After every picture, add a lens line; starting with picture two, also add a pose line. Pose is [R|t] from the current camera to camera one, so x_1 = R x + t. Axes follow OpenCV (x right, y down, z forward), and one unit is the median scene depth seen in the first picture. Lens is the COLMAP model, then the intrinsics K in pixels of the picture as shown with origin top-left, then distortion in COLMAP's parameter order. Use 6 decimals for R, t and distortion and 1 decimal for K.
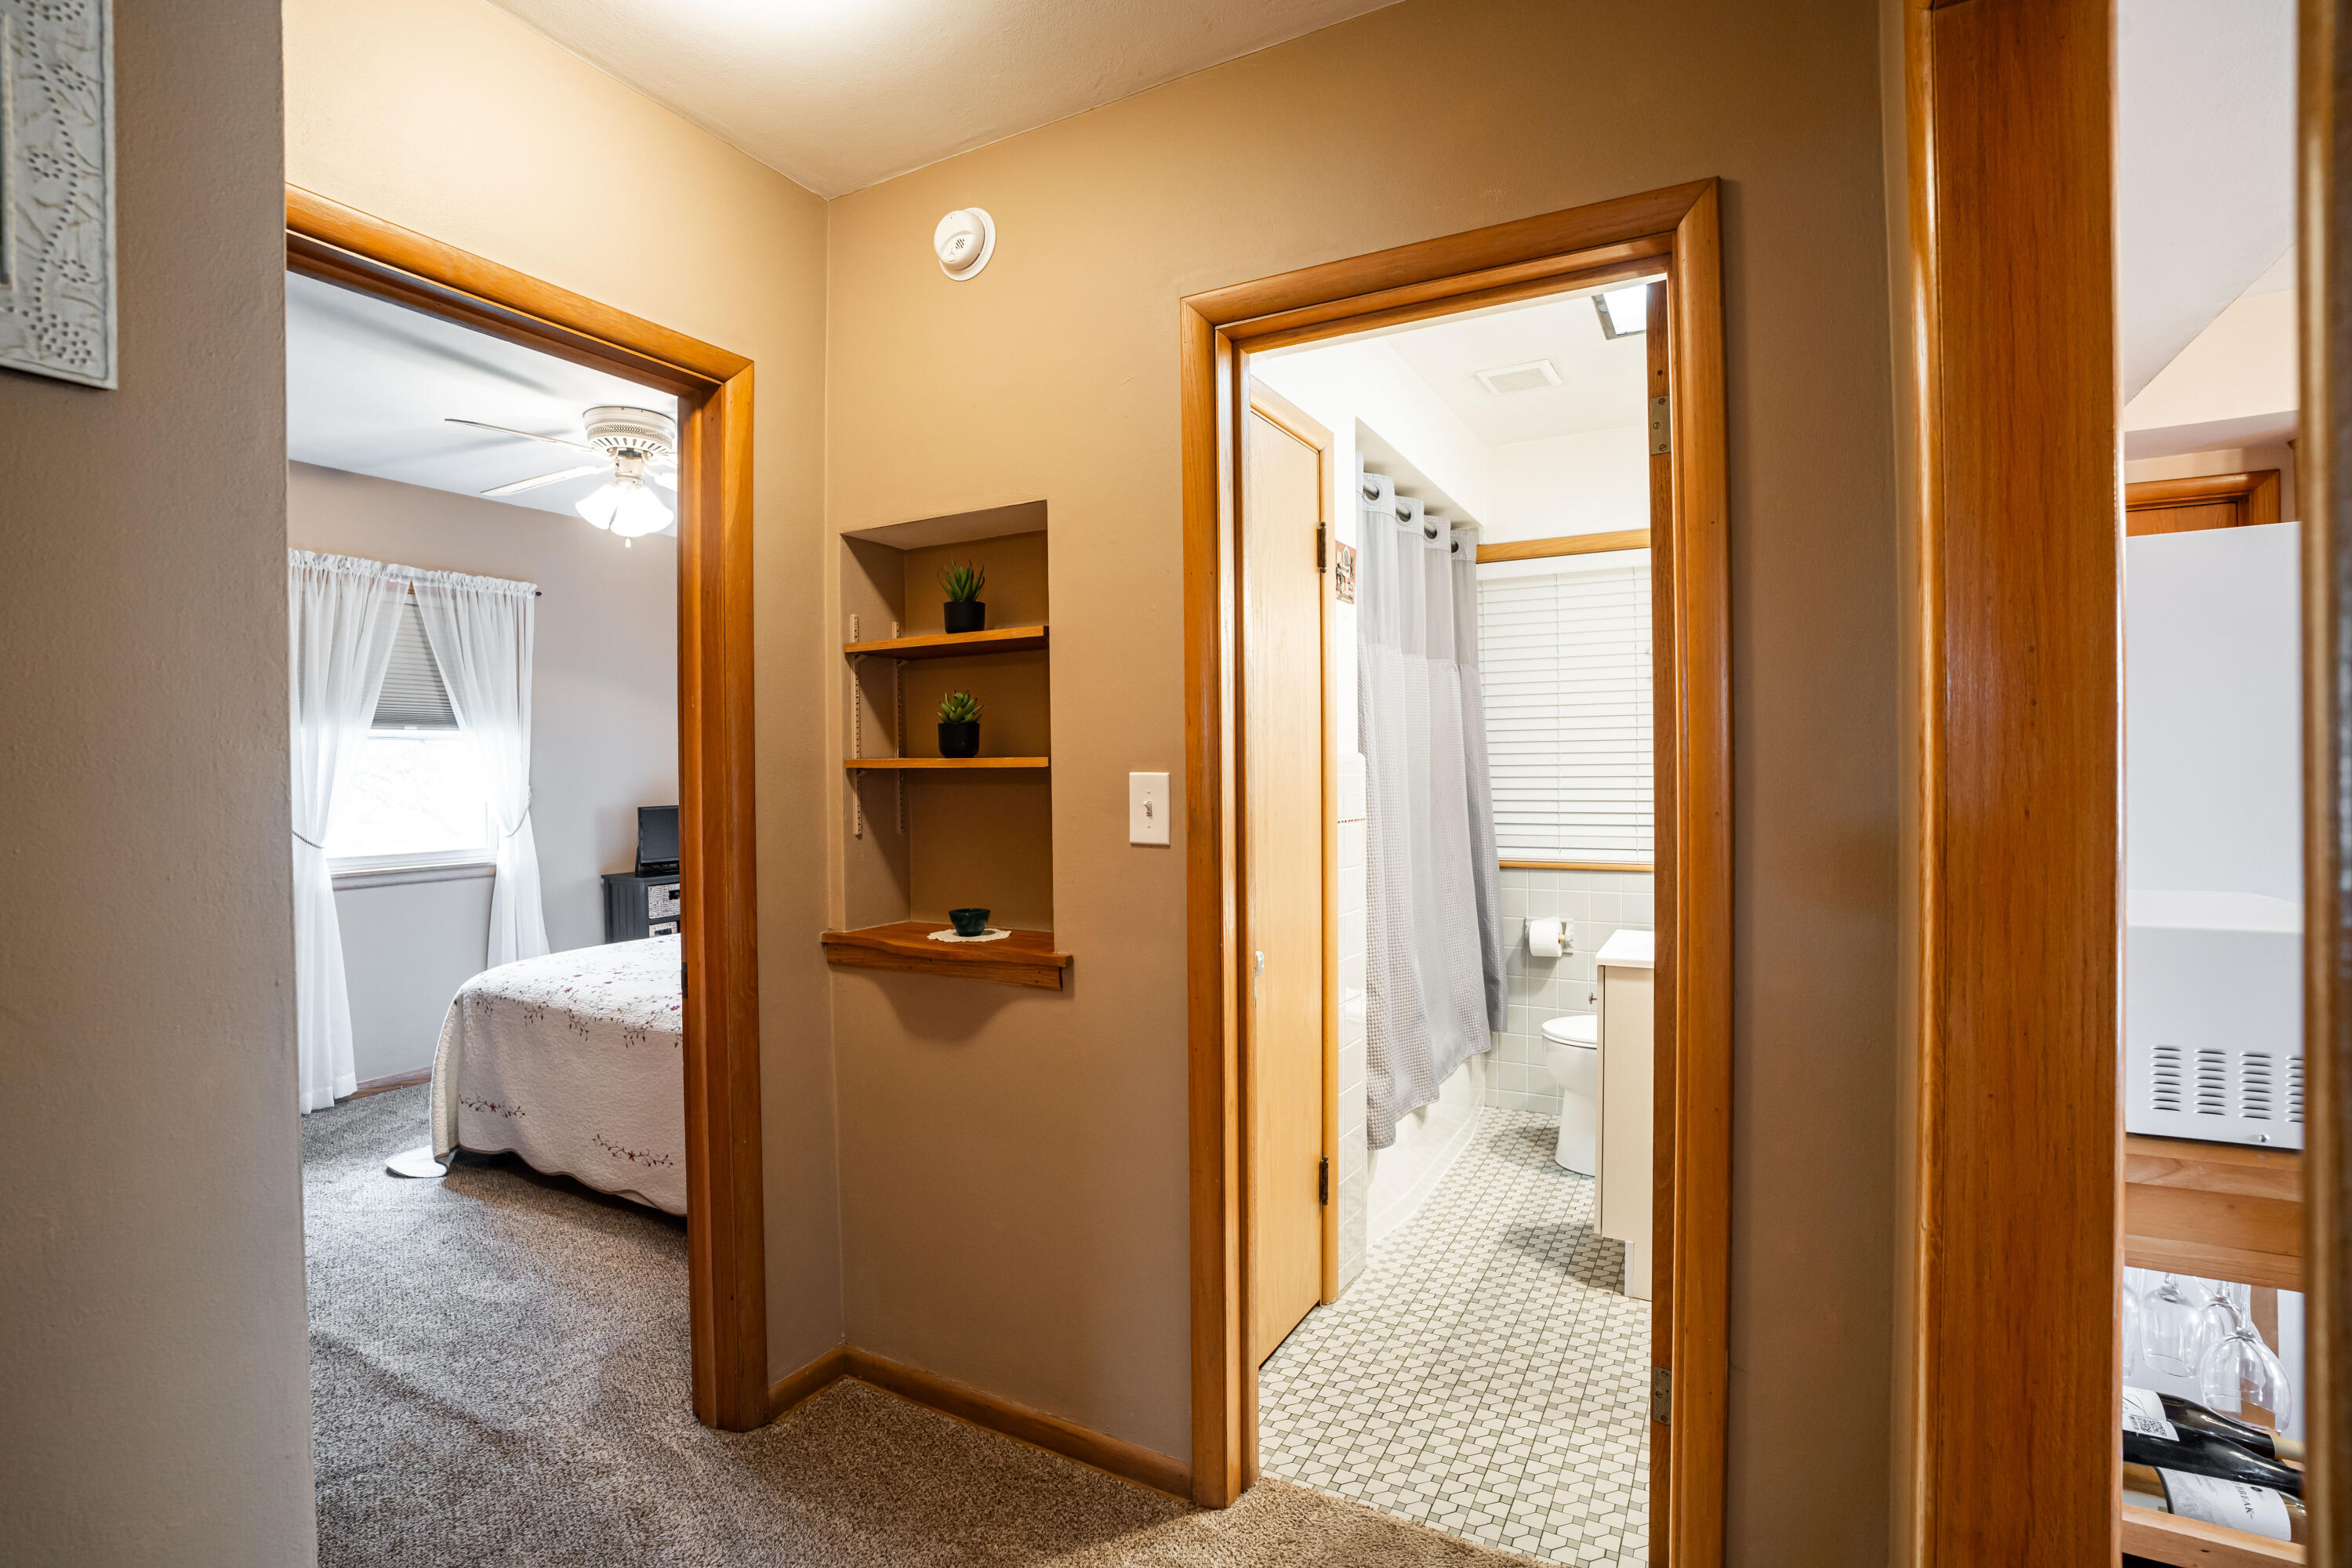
lens RADIAL K [[1072.7, 0, 1169.9], [0, 1072.7, 776.8], [0, 0, 1]] dist [-0.026033, 0.000054]
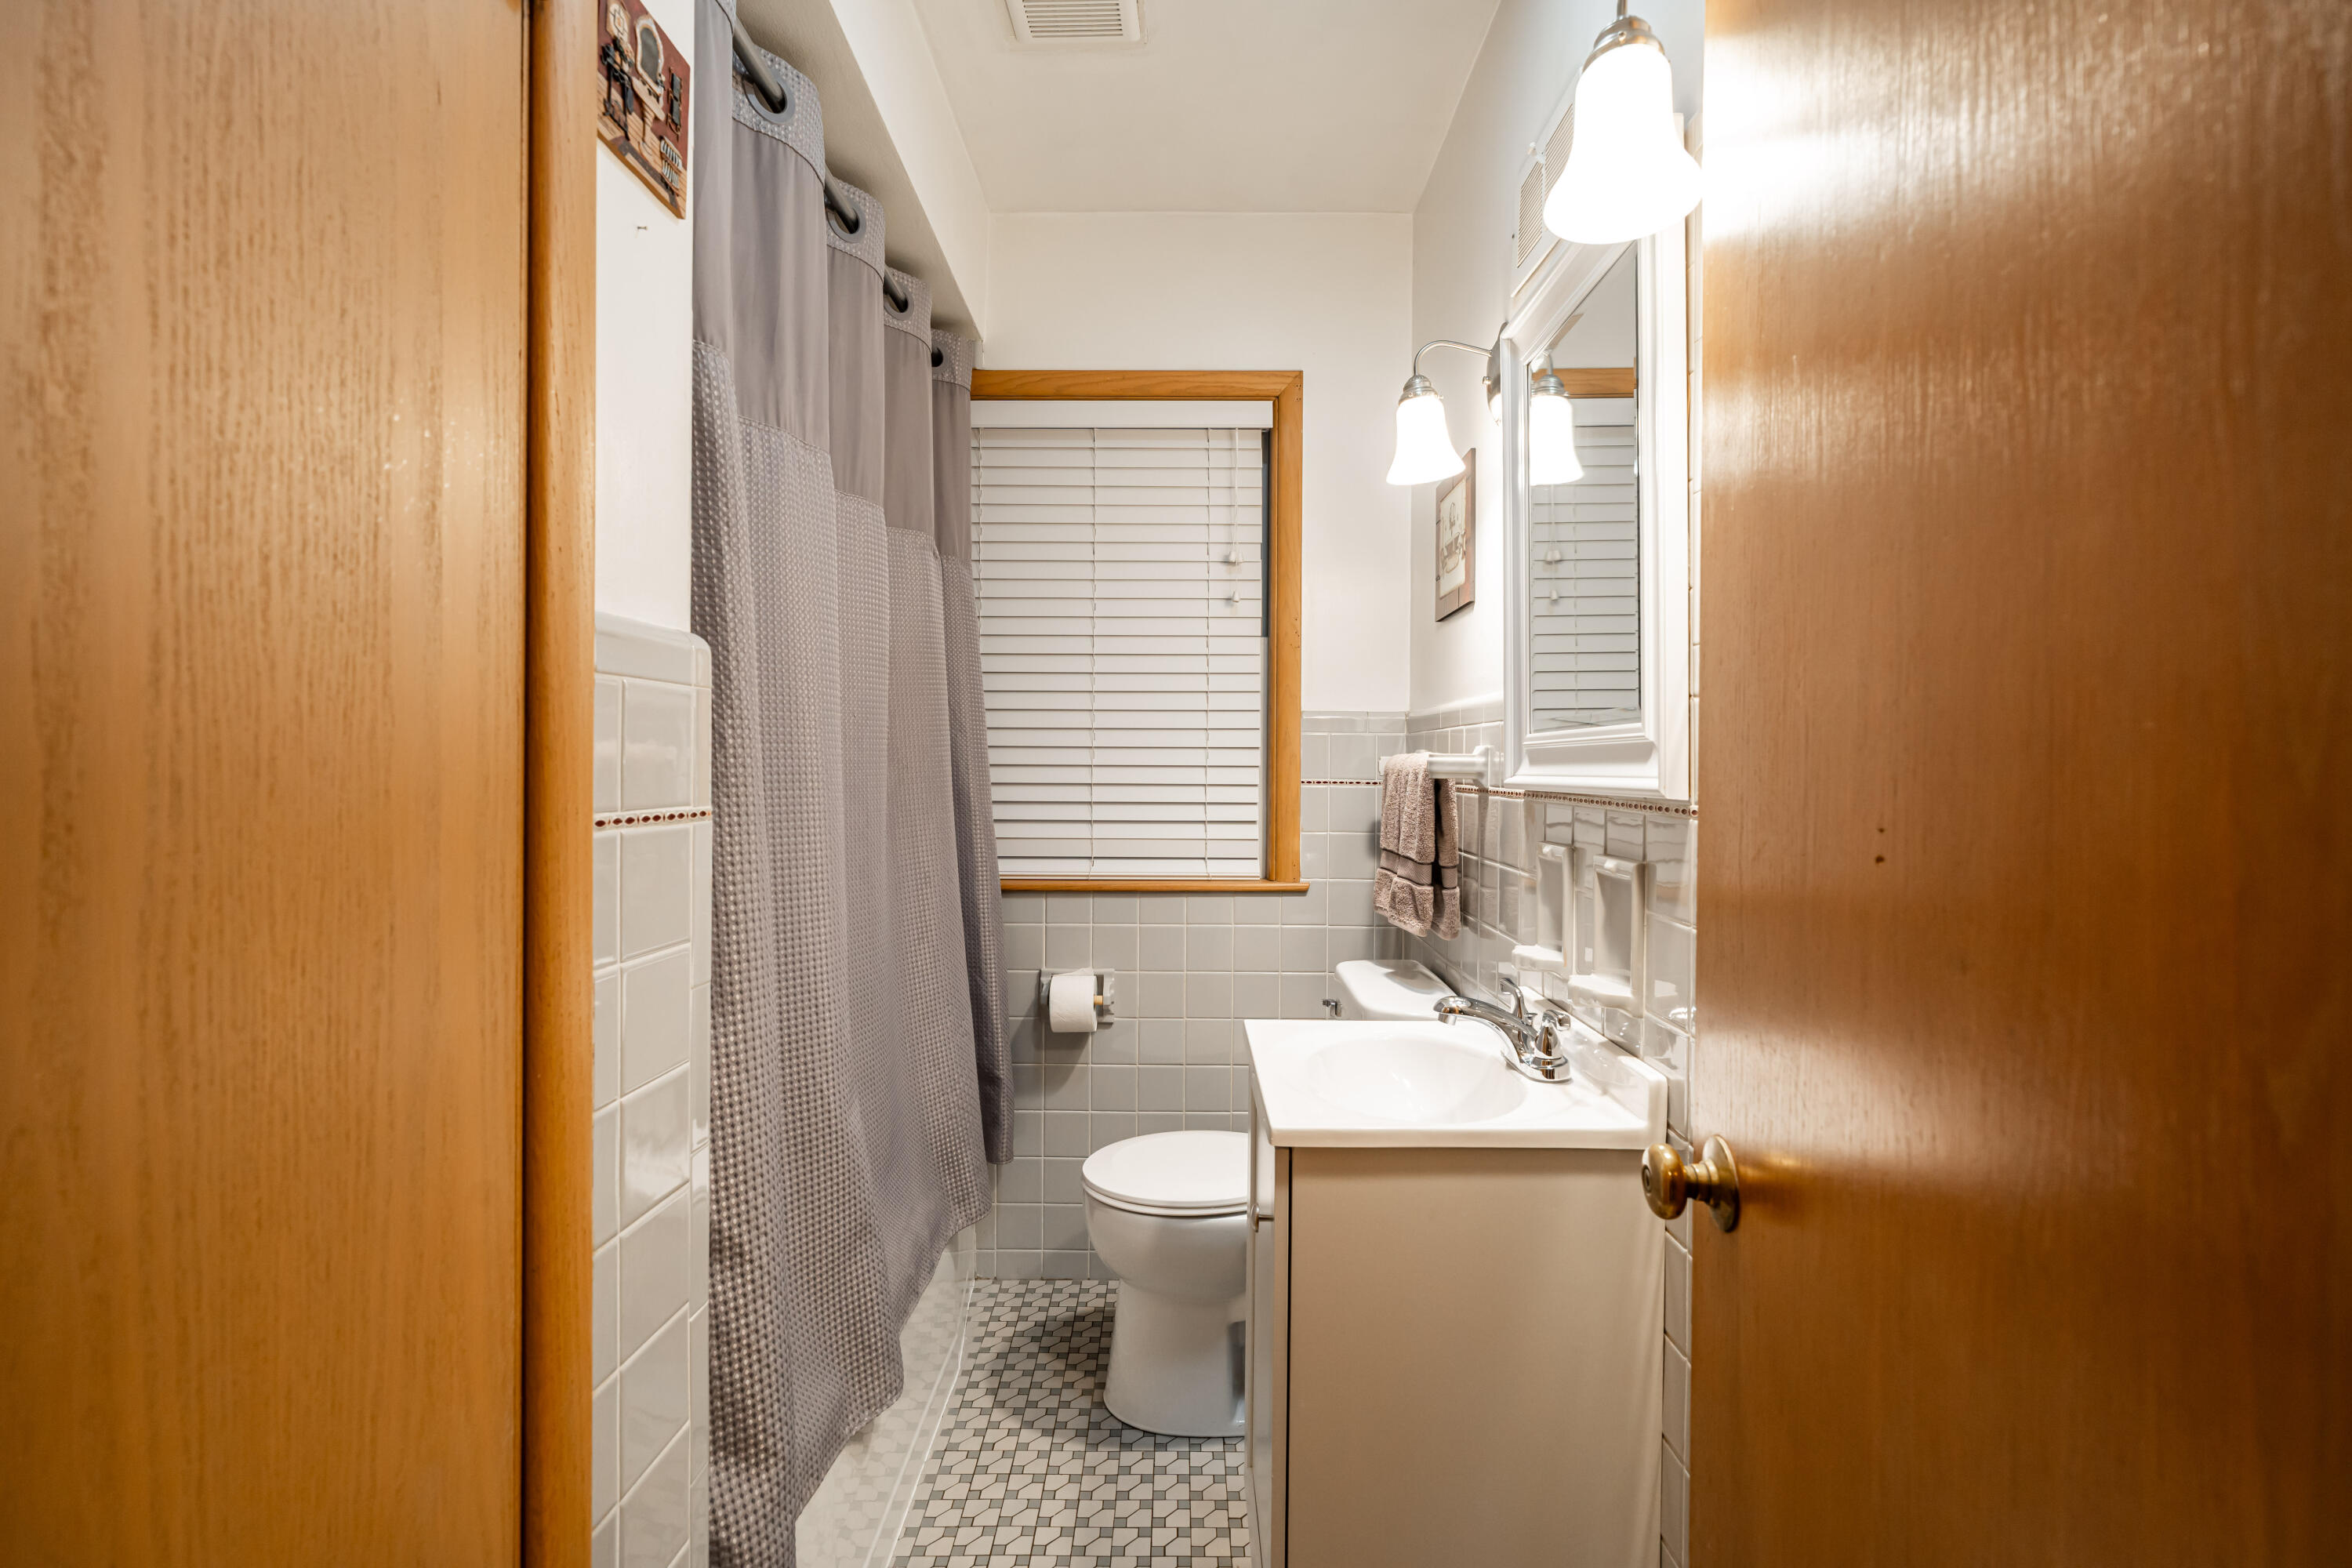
lens RADIAL K [[1072.7, 0, 1189.1], [0, 1072.7, 777.9], [0, 0, 1]] dist [-0.026033, 0.000054]
pose [[0.874841, 0.010000, 0.484307, 0.105101], [-0.010215, 0.999945, -0.002195, 0.019725], [-0.484302, -0.003027, 0.874896, 0.417237]]
